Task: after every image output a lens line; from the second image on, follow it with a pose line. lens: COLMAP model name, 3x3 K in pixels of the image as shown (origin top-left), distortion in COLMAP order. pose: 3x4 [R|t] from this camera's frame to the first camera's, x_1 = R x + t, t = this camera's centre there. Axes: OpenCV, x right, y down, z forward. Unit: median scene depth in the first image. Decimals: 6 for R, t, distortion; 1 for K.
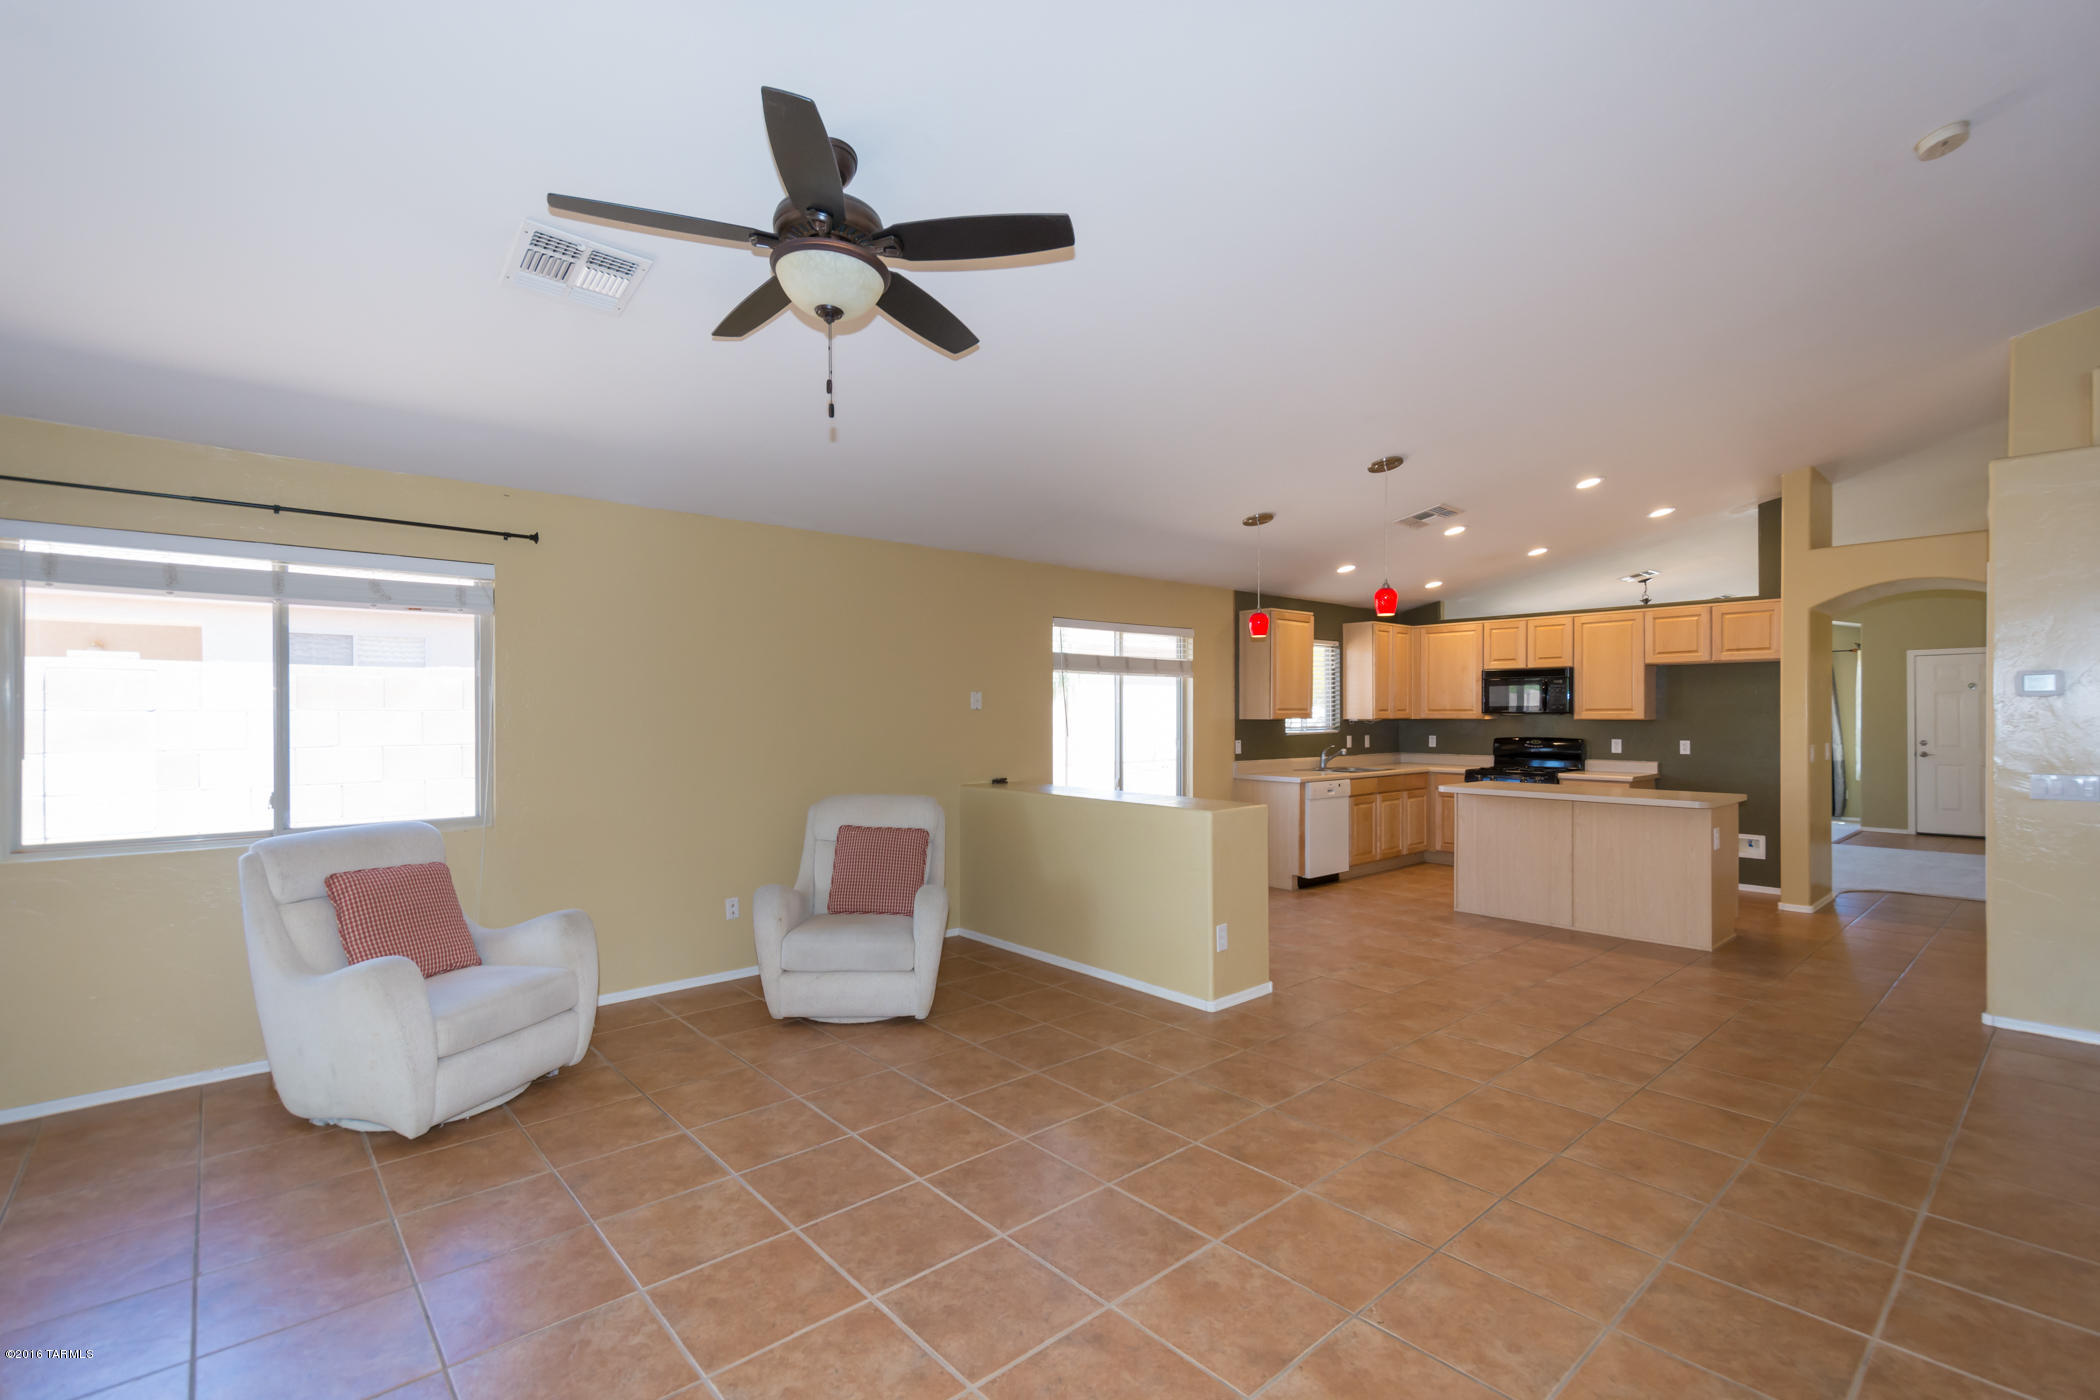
lens RADIAL K [[938.5, 0, 1042.1], [0, 938.5, 715.3], [0, 0, 1]] dist [0.010190, -0.000768]
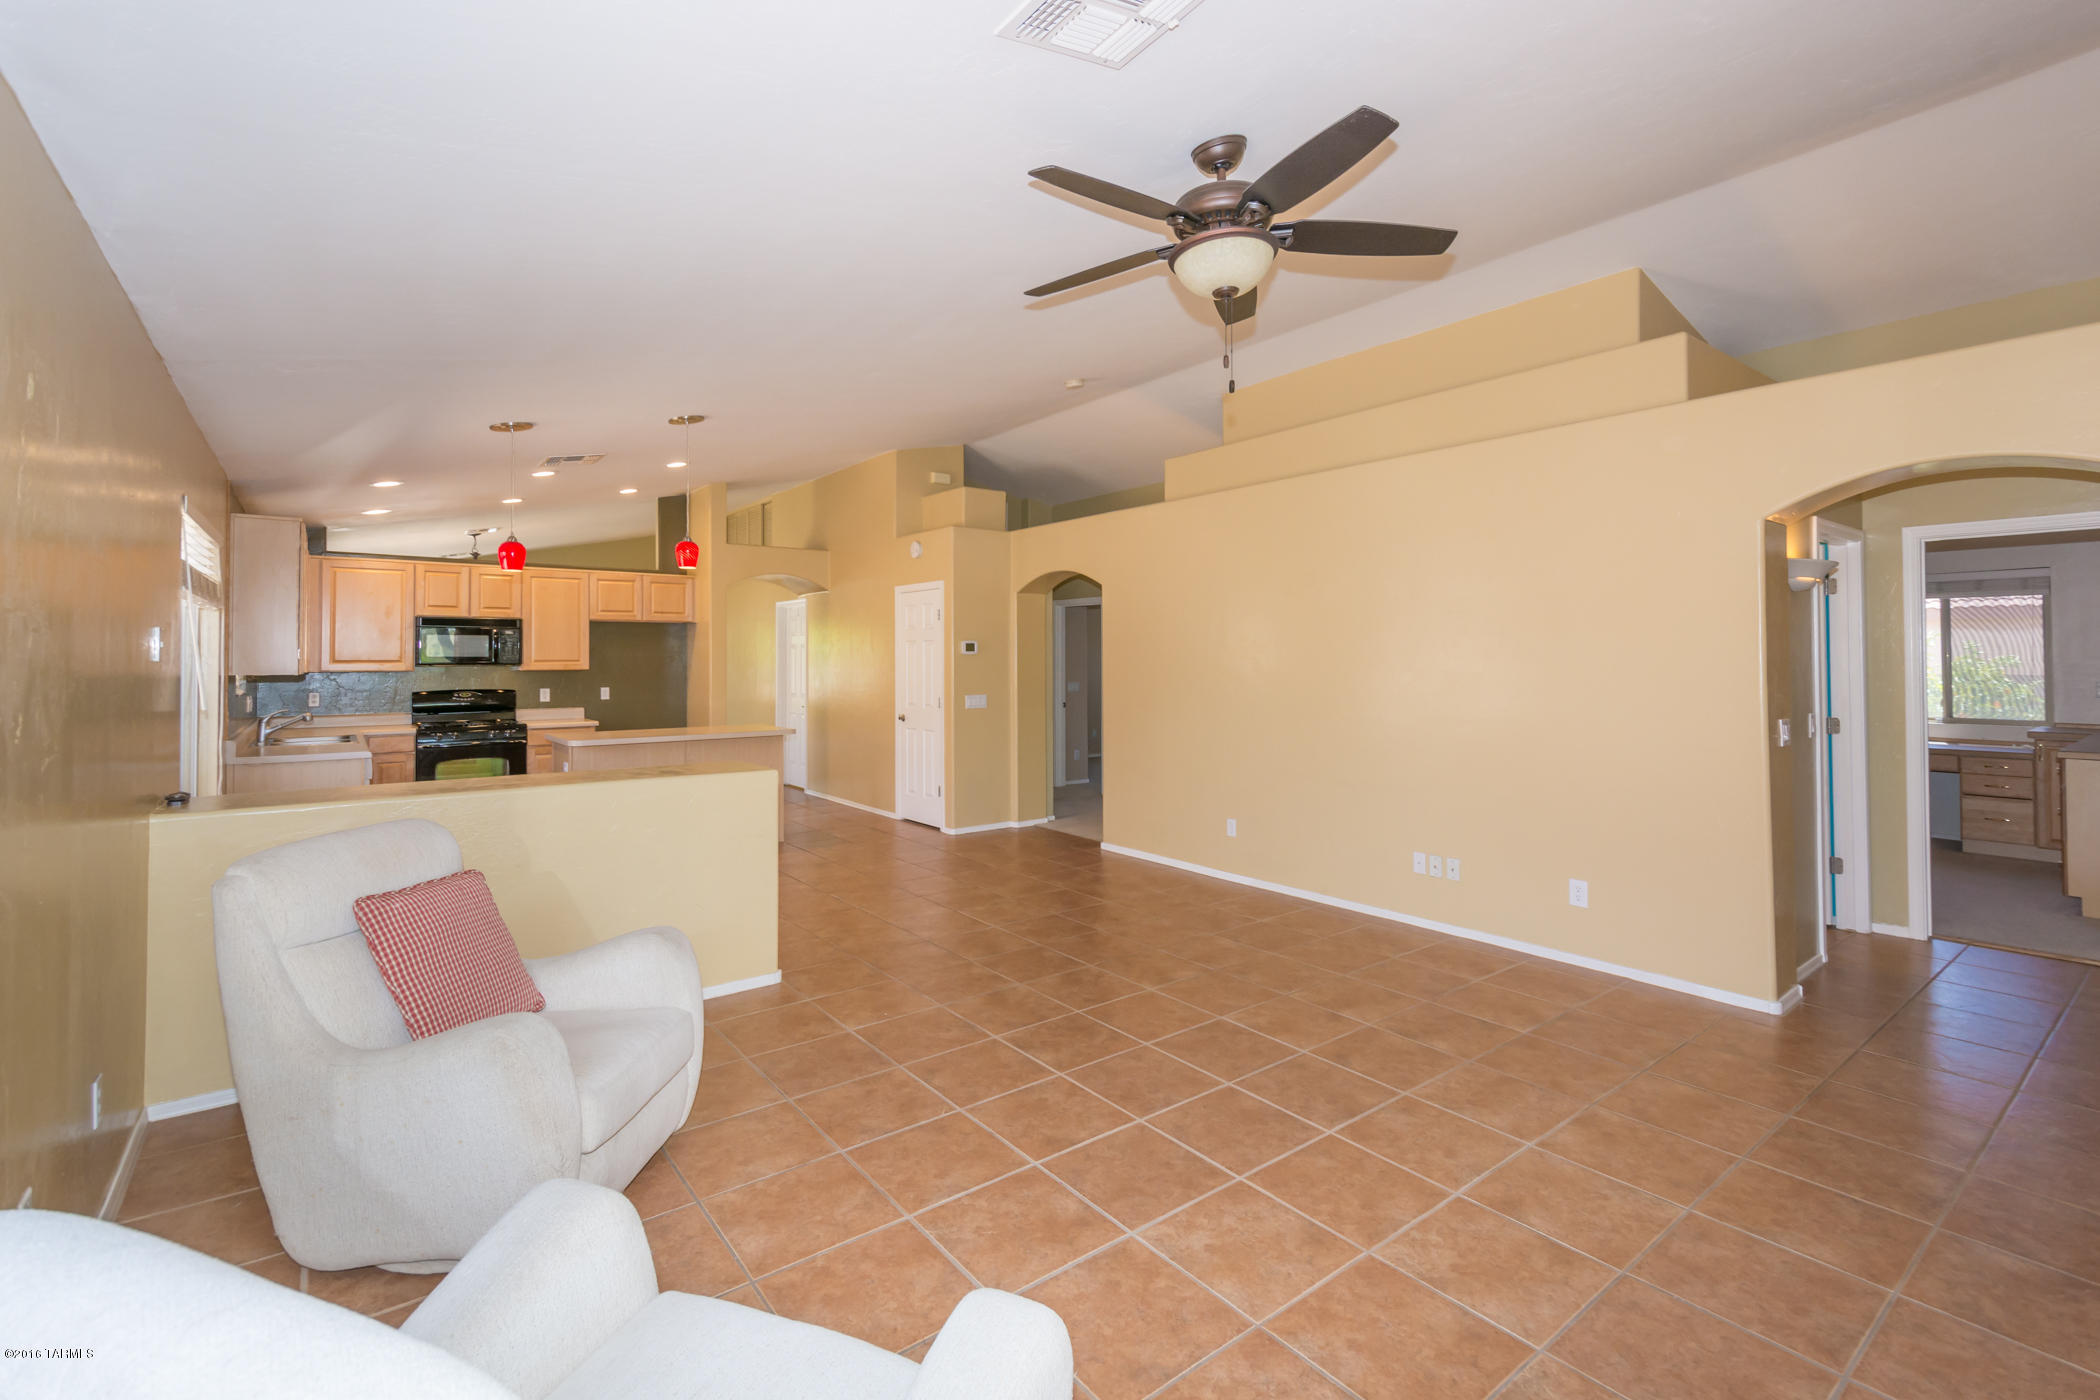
lens RADIAL K [[933.0, 0, 1058.0], [0, 933.0, 656.1], [0, 0, 1]] dist [0.015473, -0.000111]
pose [[0.057684, 0.003012, 0.998330, -0.417012], [0.004492, 0.999985, -0.003277, -0.005412], [-0.998325, 0.004674, 0.057669, 0.367496]]
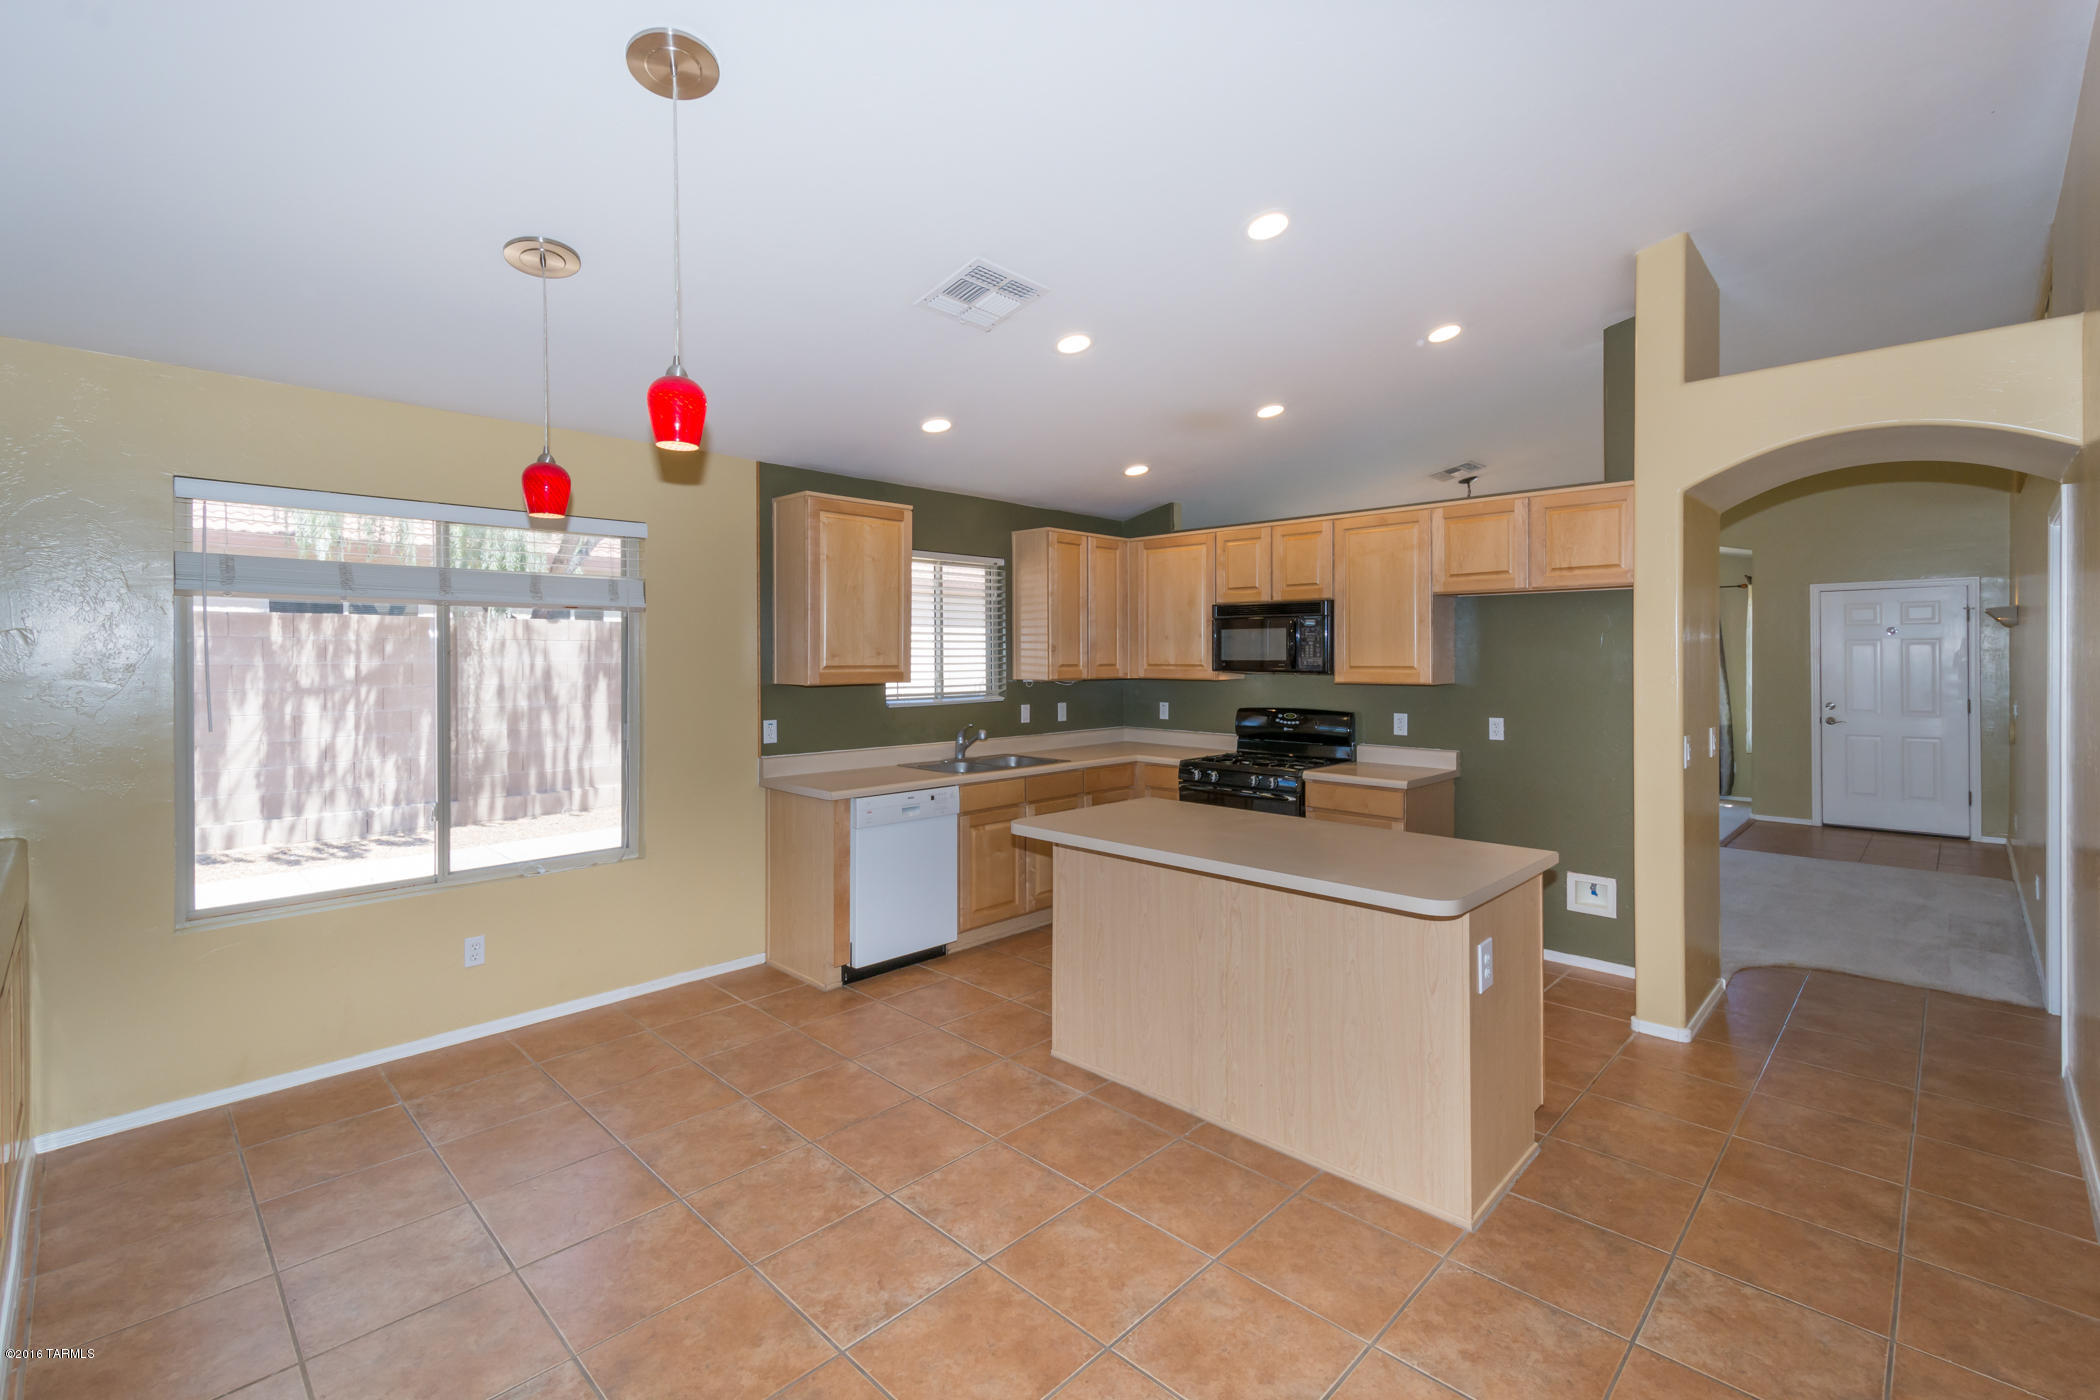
lens RADIAL K [[933.0, 0, 1058.0], [0, 933.0, 656.1], [0, 0, 1]] dist [0.015473, -0.000111]
pose [[0.996310, 0.001167, 0.085816, 0.330550], [-0.001073, 0.999999, -0.001149, -0.012490], [-0.085817, 0.001052, 0.996310, 0.397805]]
